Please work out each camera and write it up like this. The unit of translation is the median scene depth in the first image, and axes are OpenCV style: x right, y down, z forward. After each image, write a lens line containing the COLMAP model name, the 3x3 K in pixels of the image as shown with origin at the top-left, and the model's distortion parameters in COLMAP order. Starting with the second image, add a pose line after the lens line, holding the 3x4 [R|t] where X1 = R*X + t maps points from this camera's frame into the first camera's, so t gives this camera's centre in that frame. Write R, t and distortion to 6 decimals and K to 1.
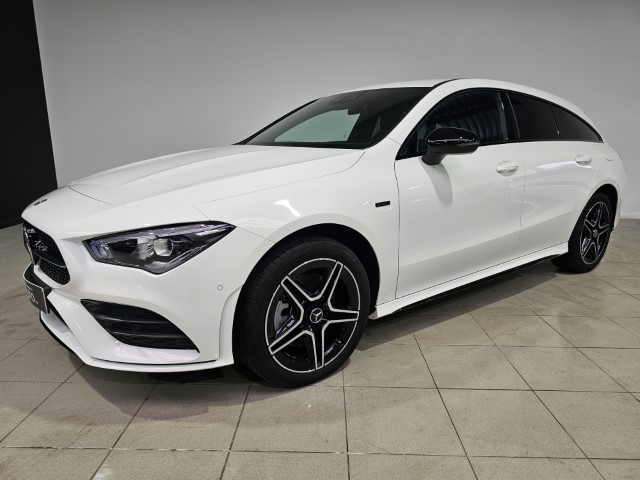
lens RADIAL K [[432.6, 0, 320.0], [0, 432.6, 240.0], [0, 0, 1]] dist [0.077924, -0.066315]
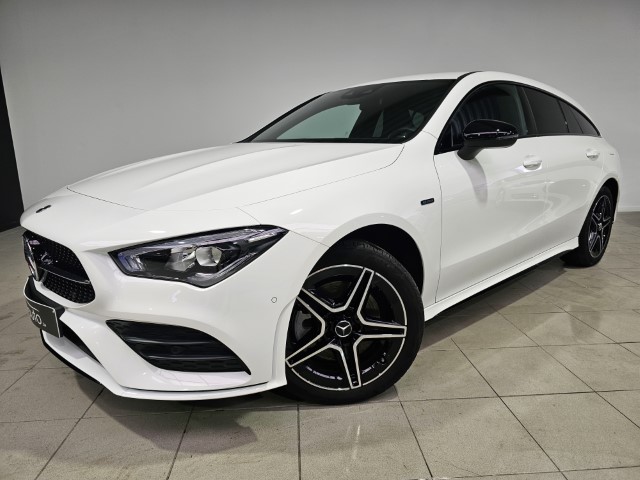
lens RADIAL K [[432.6, 0, 320.0], [0, 432.6, 240.0], [0, 0, 1]] dist [0.077924, -0.066315]
pose [[0.994980, -0.031443, 0.095008, -0.183275], [0.031721, 0.999496, -0.001421, -0.006770], [-0.094916, 0.004427, 0.995475, 0.093649]]
